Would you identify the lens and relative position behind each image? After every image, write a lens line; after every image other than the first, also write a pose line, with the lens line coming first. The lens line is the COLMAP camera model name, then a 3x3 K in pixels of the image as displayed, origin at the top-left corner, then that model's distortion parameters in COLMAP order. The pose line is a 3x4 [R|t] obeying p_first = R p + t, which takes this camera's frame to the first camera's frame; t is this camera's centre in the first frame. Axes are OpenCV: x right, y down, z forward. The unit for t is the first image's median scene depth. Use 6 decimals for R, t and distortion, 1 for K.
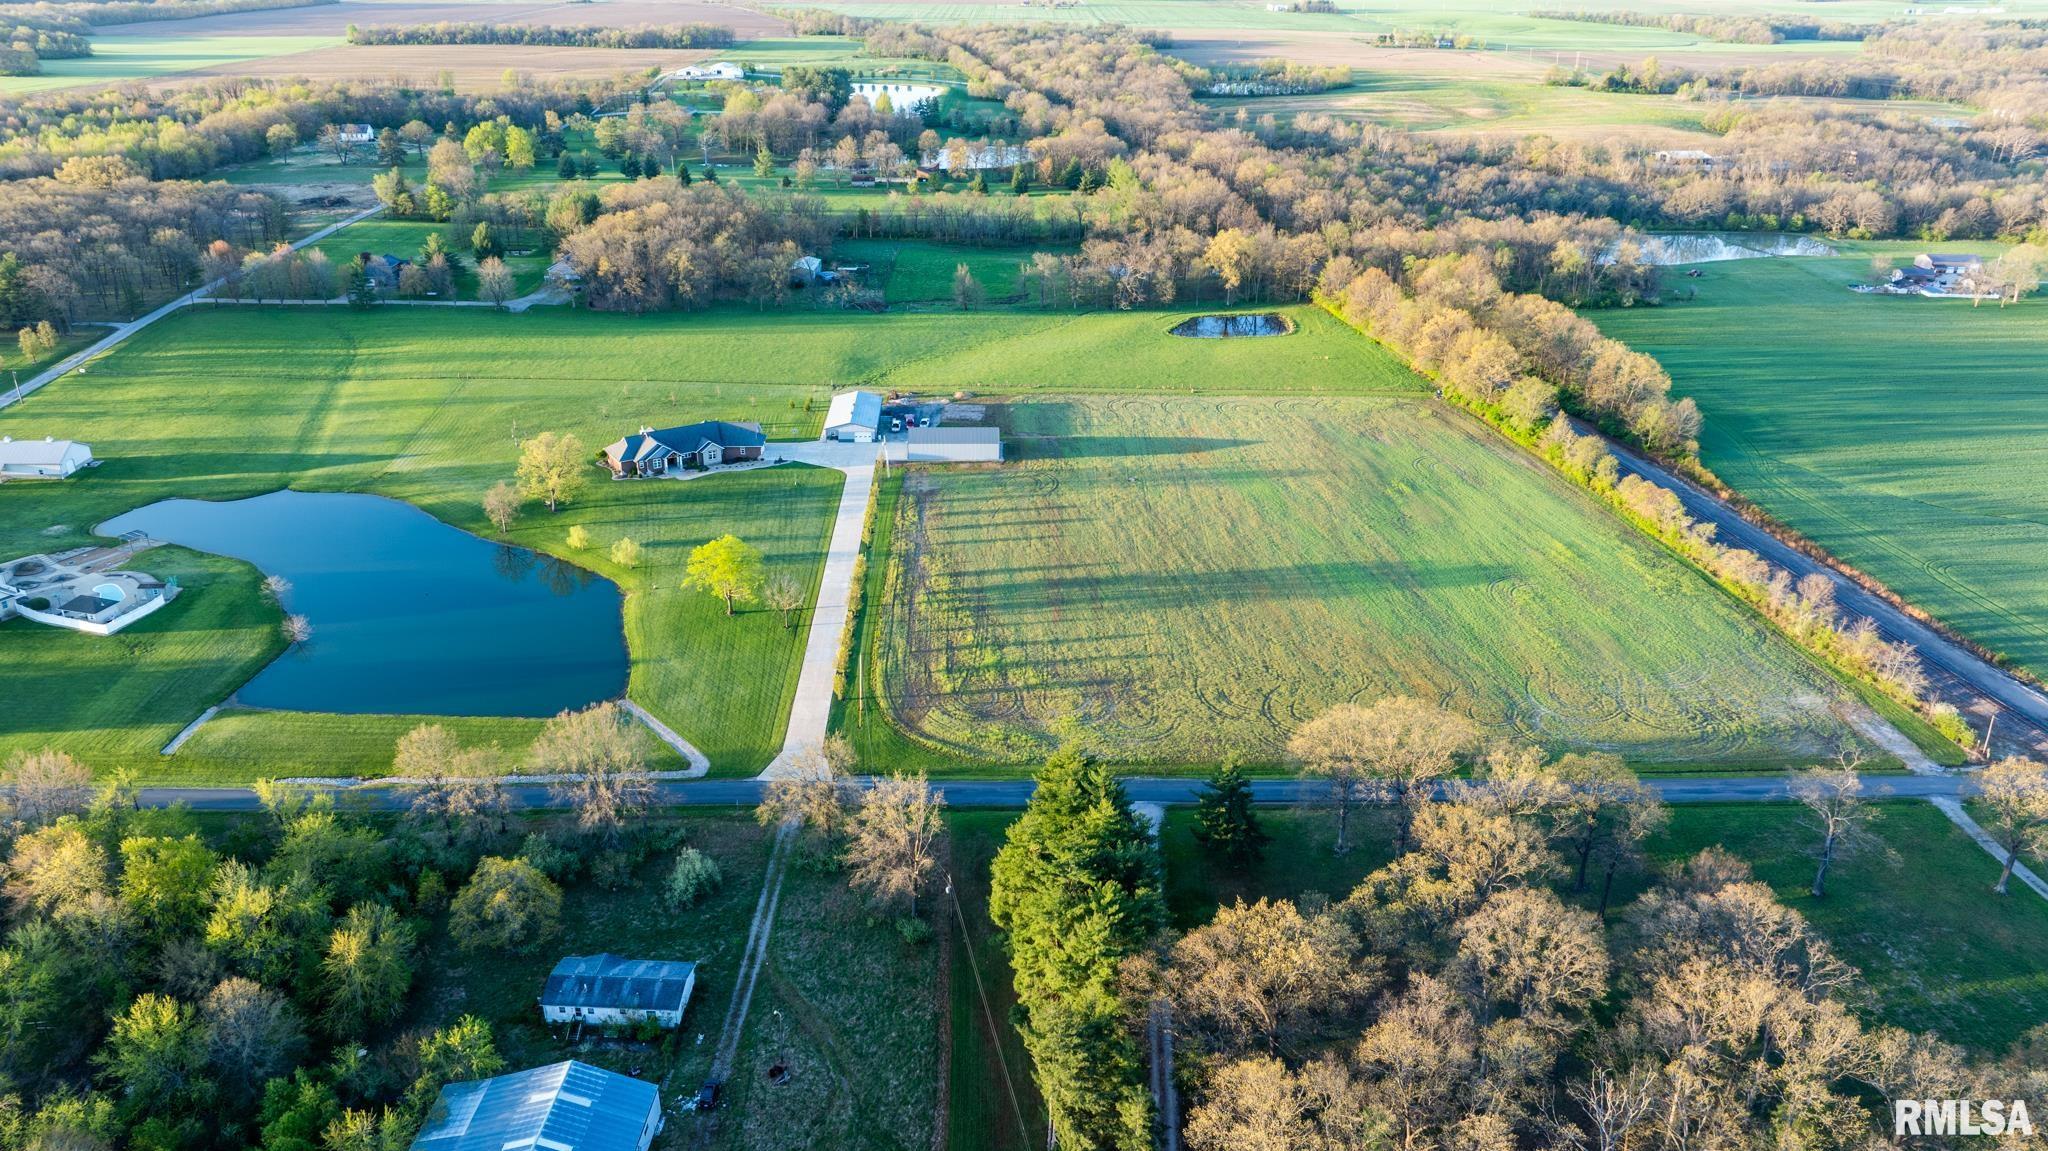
lens RADIAL K [[1440.9, 0, 1022.3], [0, 1440.9, 571.2], [0, 0, 1]] dist [-0.029457, 0.032497]
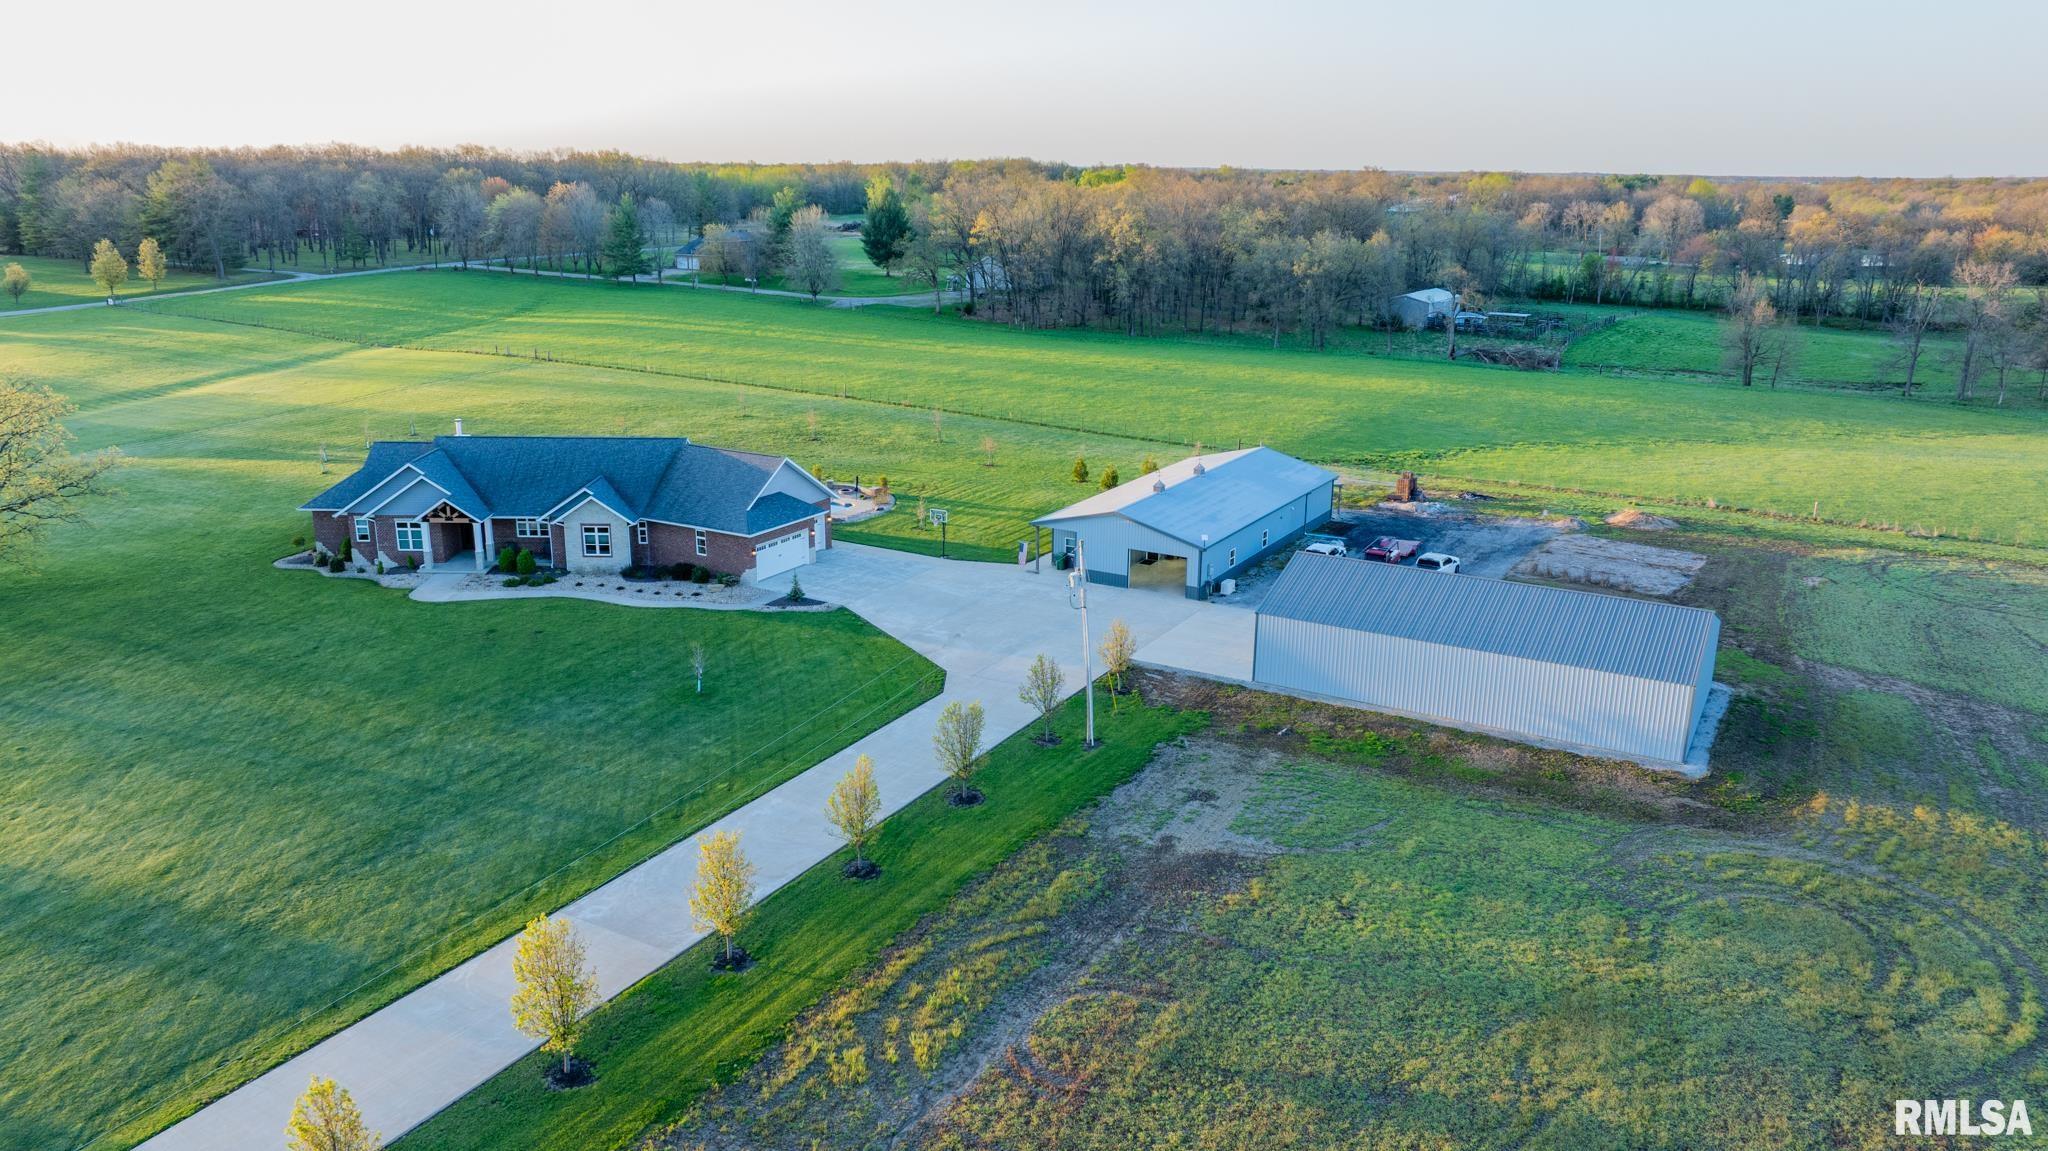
lens RADIAL K [[1440.9, 0, 1022.3], [0, 1440.9, 571.2], [0, 0, 1]] dist [-0.029457, 0.032497]
pose [[0.847825, 0.142370, -0.510807, 0.003976], [-0.216445, 0.972298, -0.088255, -0.067830], [0.484091, 0.185386, 0.855154, 0.797648]]
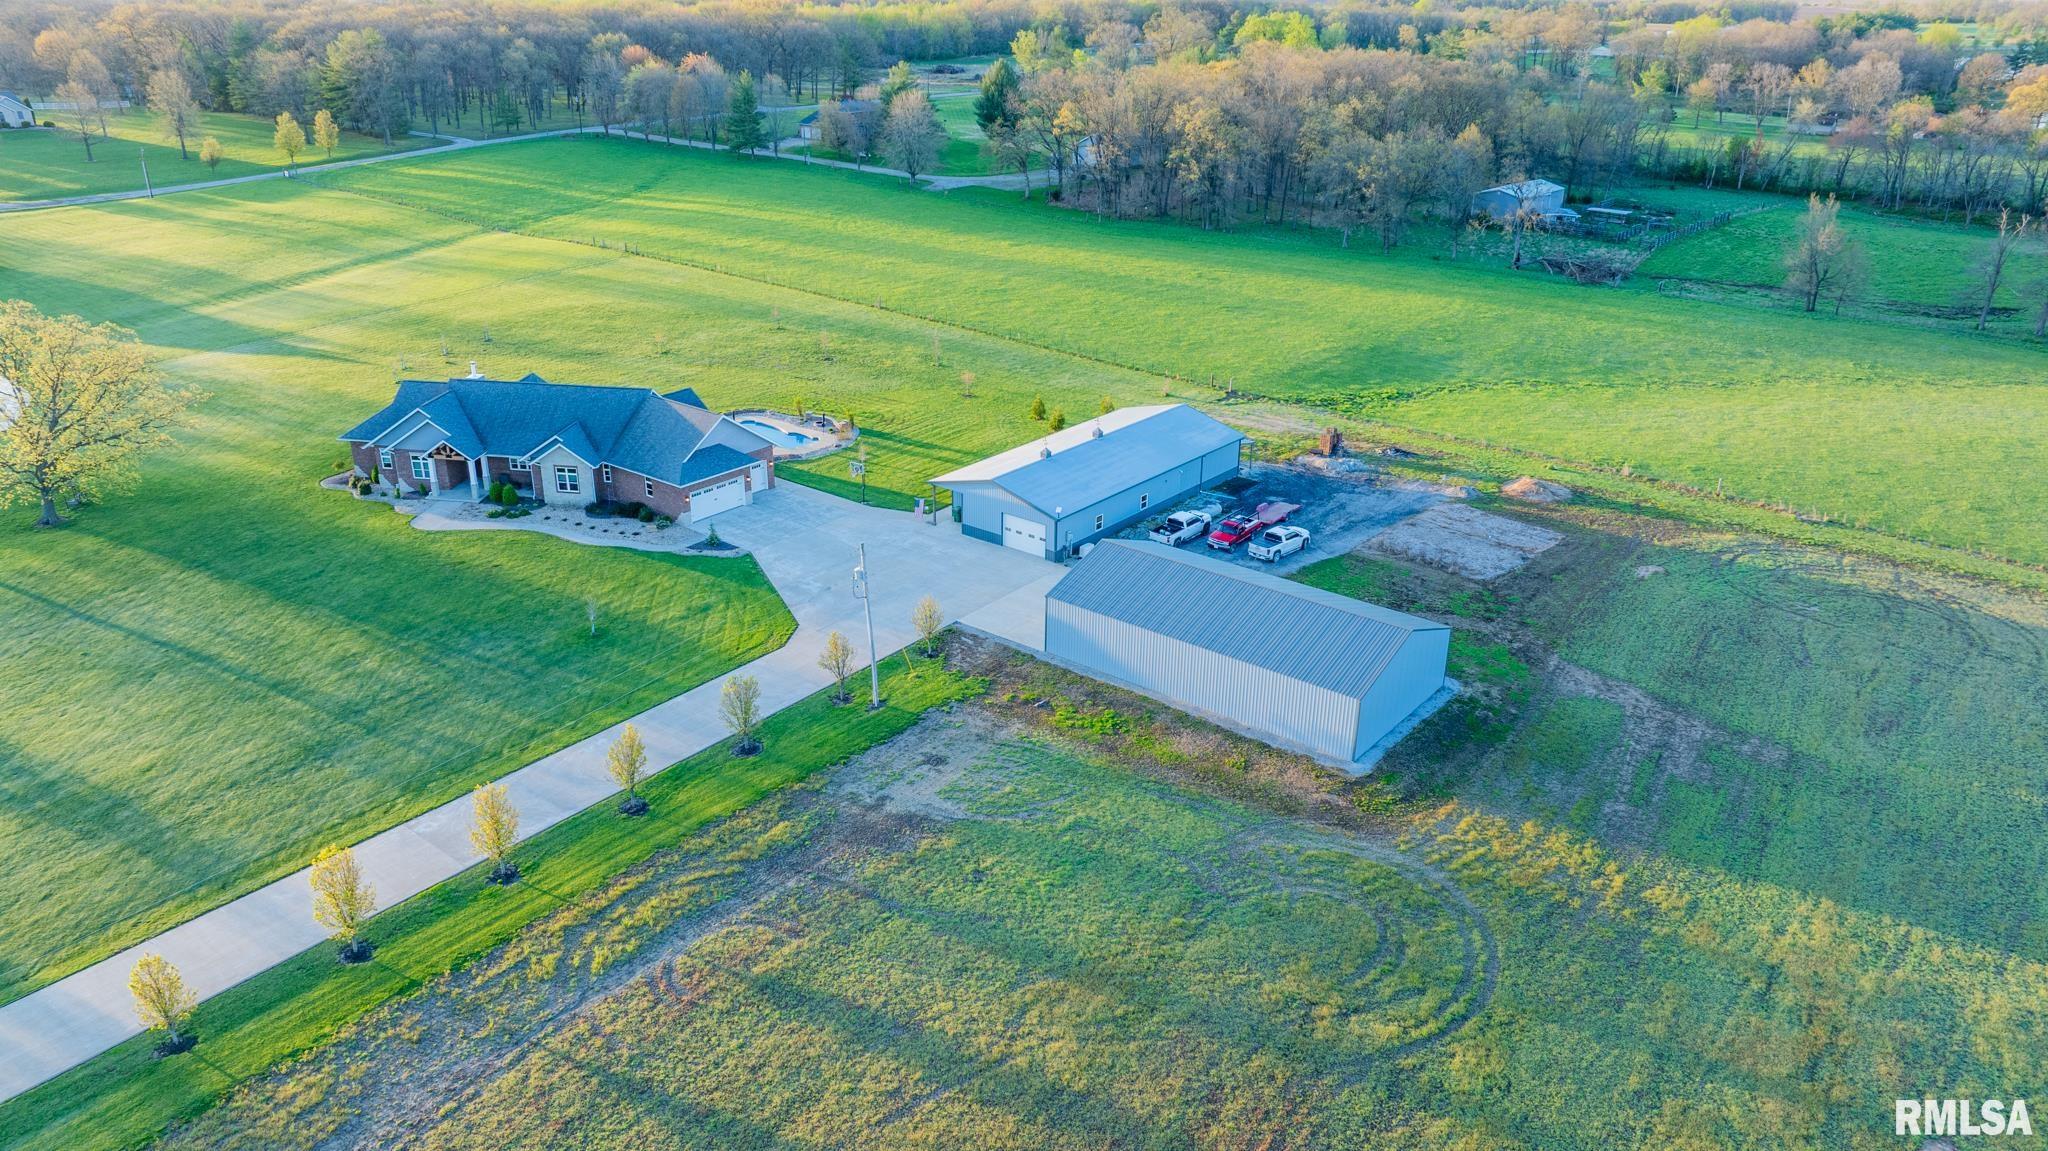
lens RADIAL K [[1439.6, 0, 1021.9], [0, 1439.6, 569.3], [0, 0, 1]] dist [-0.016719, 0.003220]
pose [[0.760432, 0.251018, -0.598943, 0.076877], [-0.267722, 0.961432, 0.063033, -0.110682], [0.591666, 0.112418, 0.798307, 0.794289]]
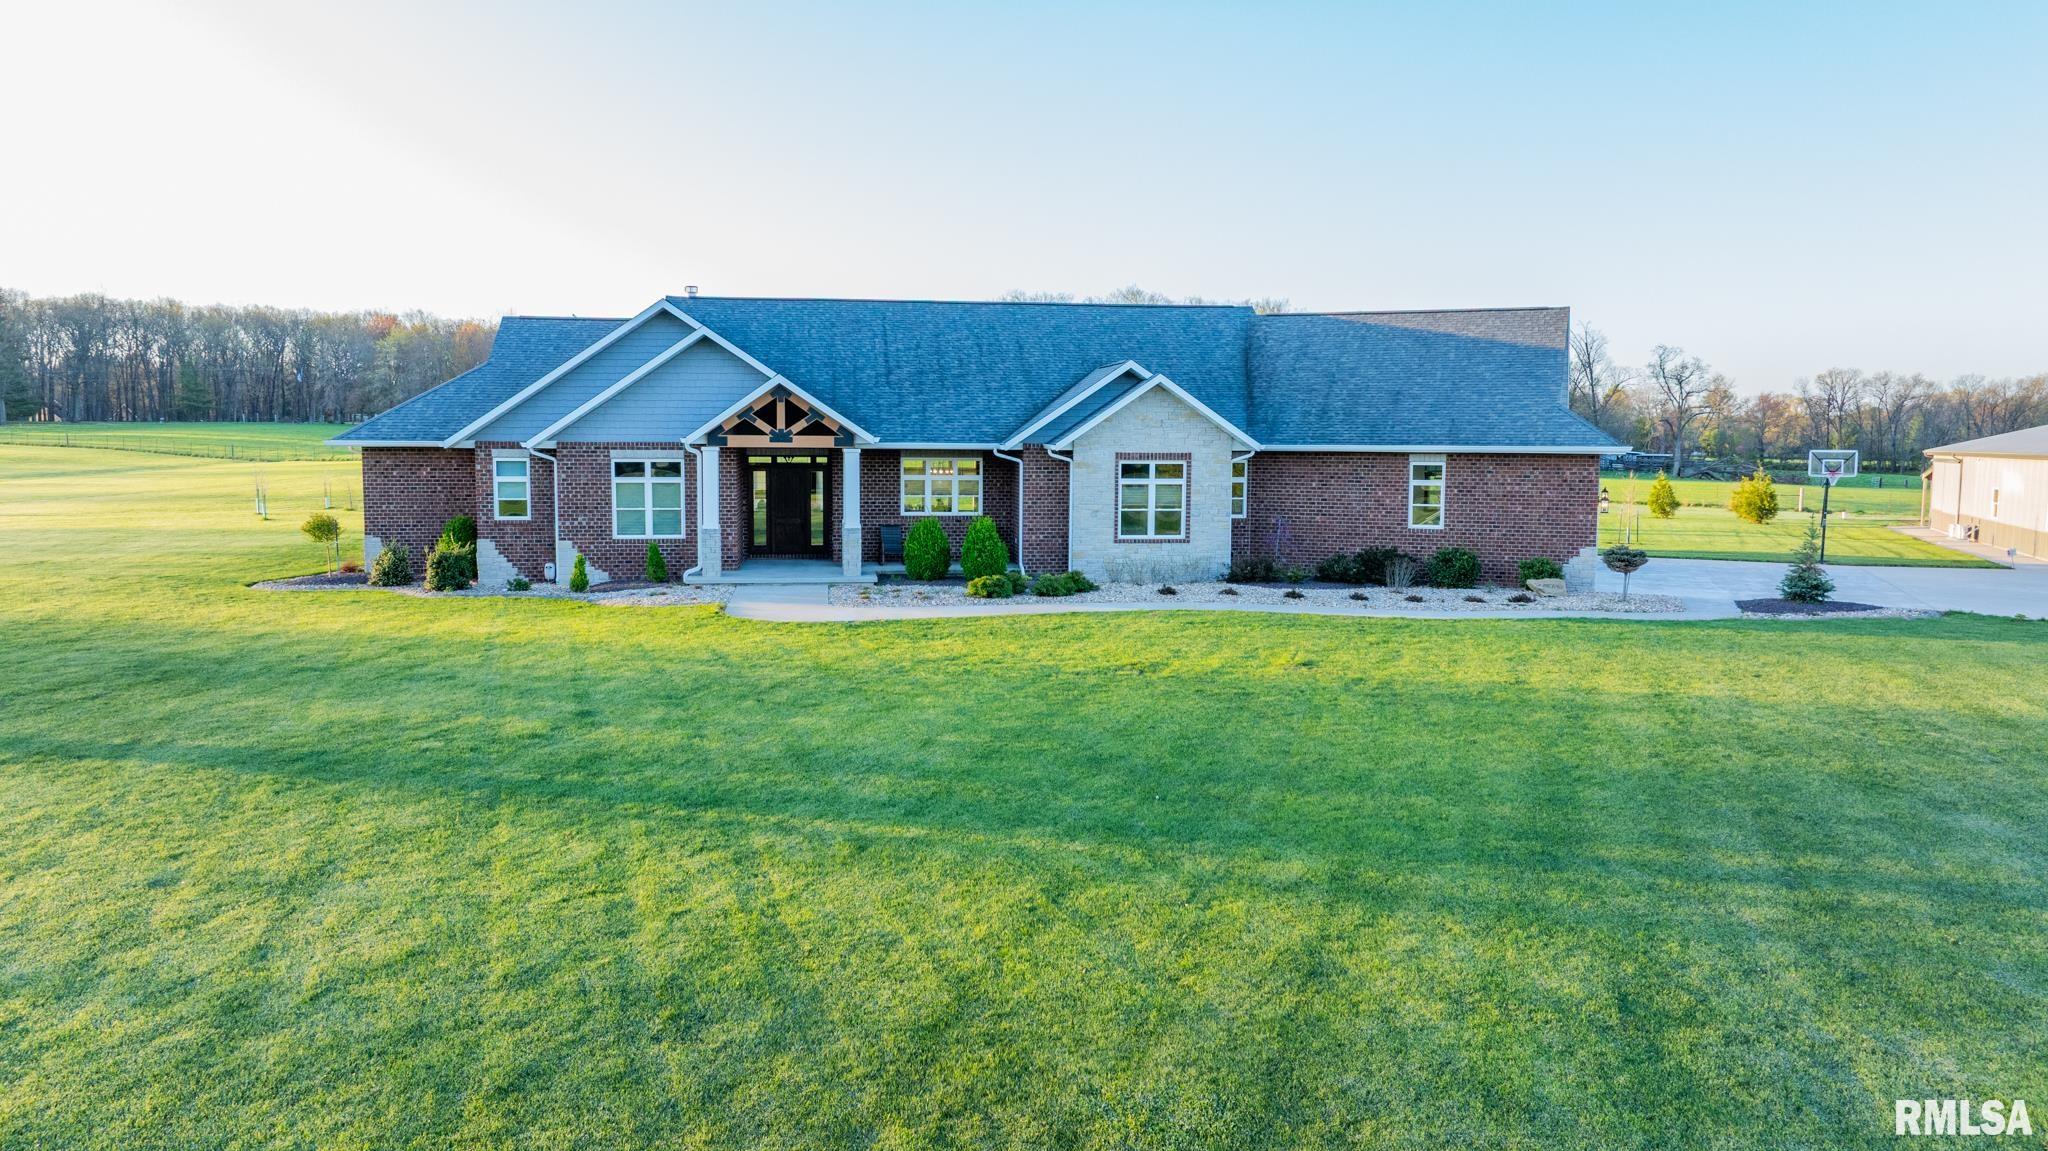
lens RADIAL K [[1440.9, 0, 1022.3], [0, 1440.9, 571.2], [0, 0, 1]] dist [-0.029457, 0.032497]
pose [[0.910607, 0.033505, -0.411914, -0.178502], [-0.164458, 0.943770, -0.286795, -0.041619], [0.379143, 0.328900, 0.864914, 0.902023]]
